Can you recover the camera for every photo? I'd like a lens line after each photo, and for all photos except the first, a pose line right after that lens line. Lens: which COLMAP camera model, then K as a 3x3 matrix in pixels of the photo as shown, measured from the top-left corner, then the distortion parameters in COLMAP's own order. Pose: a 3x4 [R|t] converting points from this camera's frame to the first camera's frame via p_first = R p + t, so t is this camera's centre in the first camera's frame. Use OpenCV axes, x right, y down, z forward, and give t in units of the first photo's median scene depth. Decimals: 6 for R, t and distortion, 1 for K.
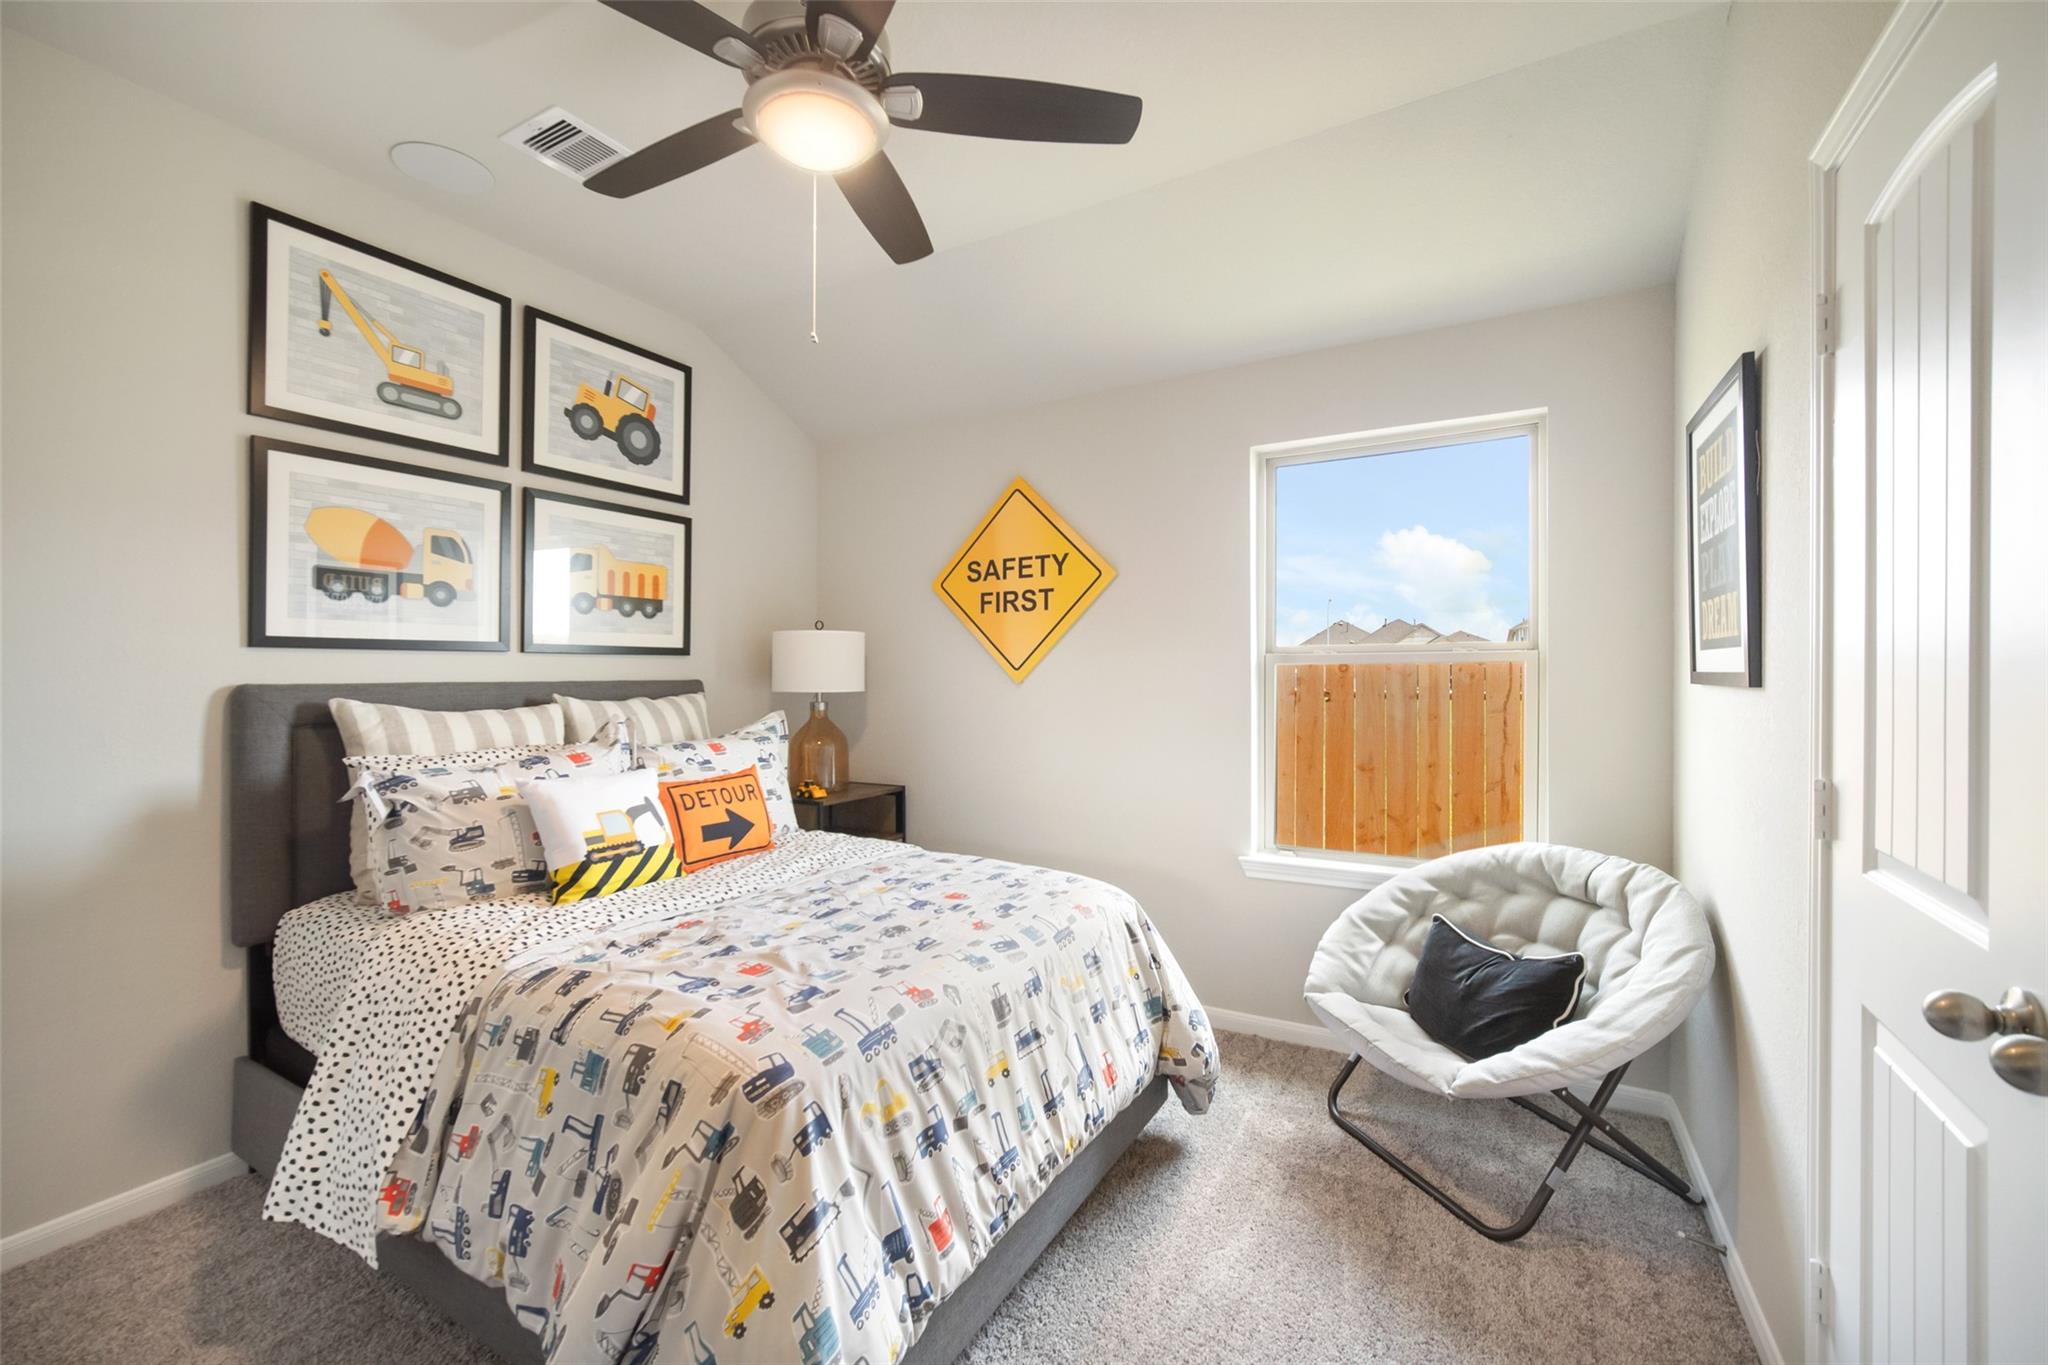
lens RADIAL K [[826.1, 0, 1027.9], [0, 826.1, 681.7], [0, 0, 1]] dist [-0.000592, -0.001205]
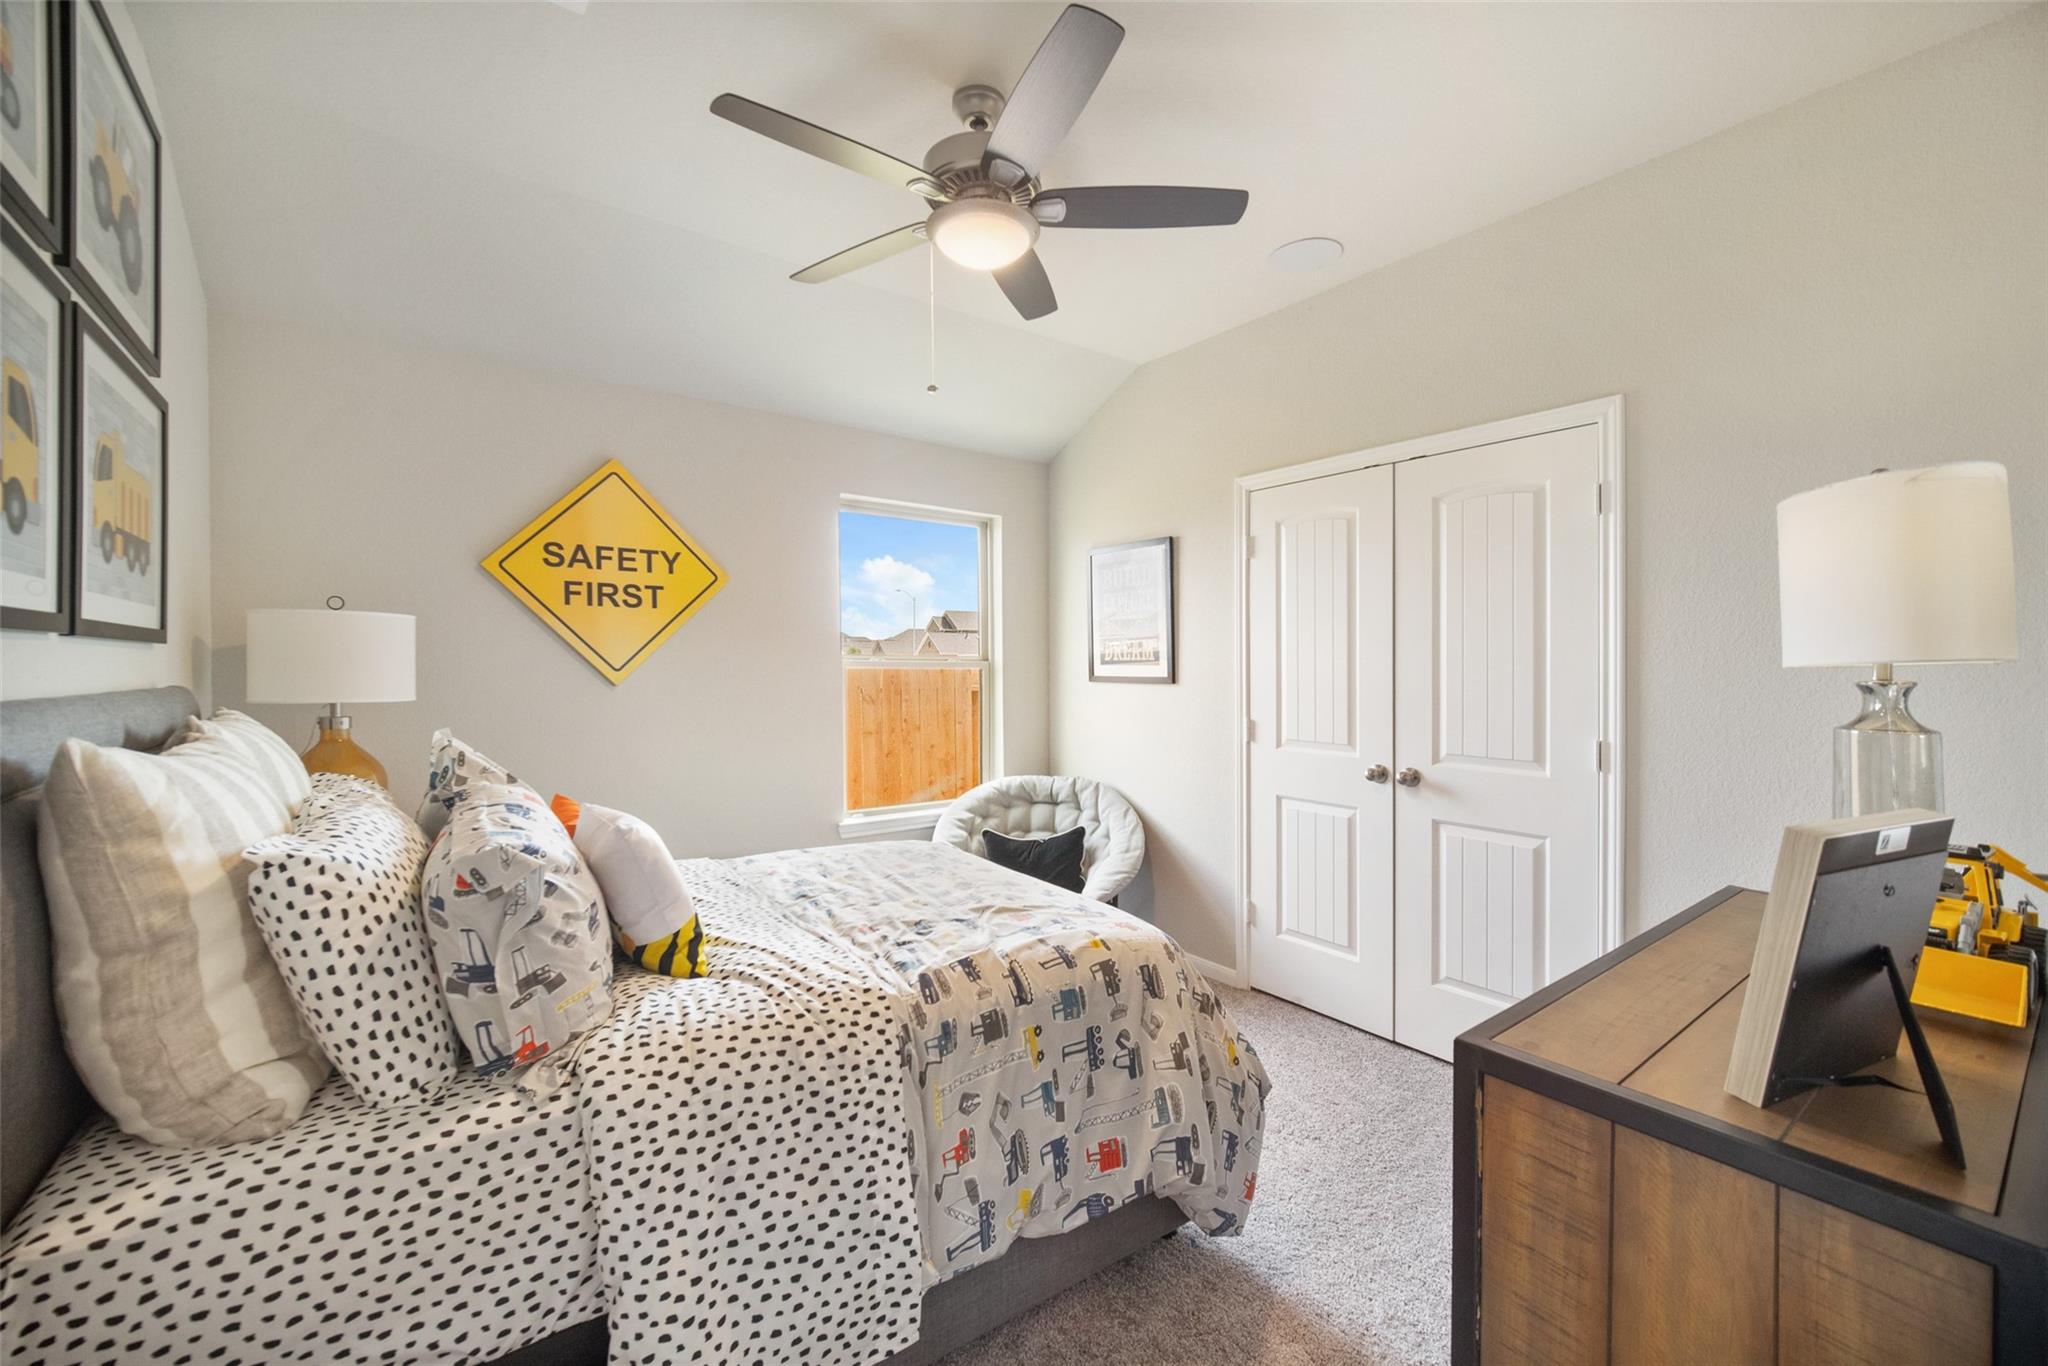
lens RADIAL K [[826.1, 0, 1017.2], [0, 826.1, 674.5], [0, 0, 1]] dist [-0.000592, -0.001205]
pose [[0.404529, -0.000155, 0.914525, -0.683276], [0.002180, 0.999997, -0.000794, -0.008357], [-0.914522, 0.002315, 0.404529, 0.230175]]
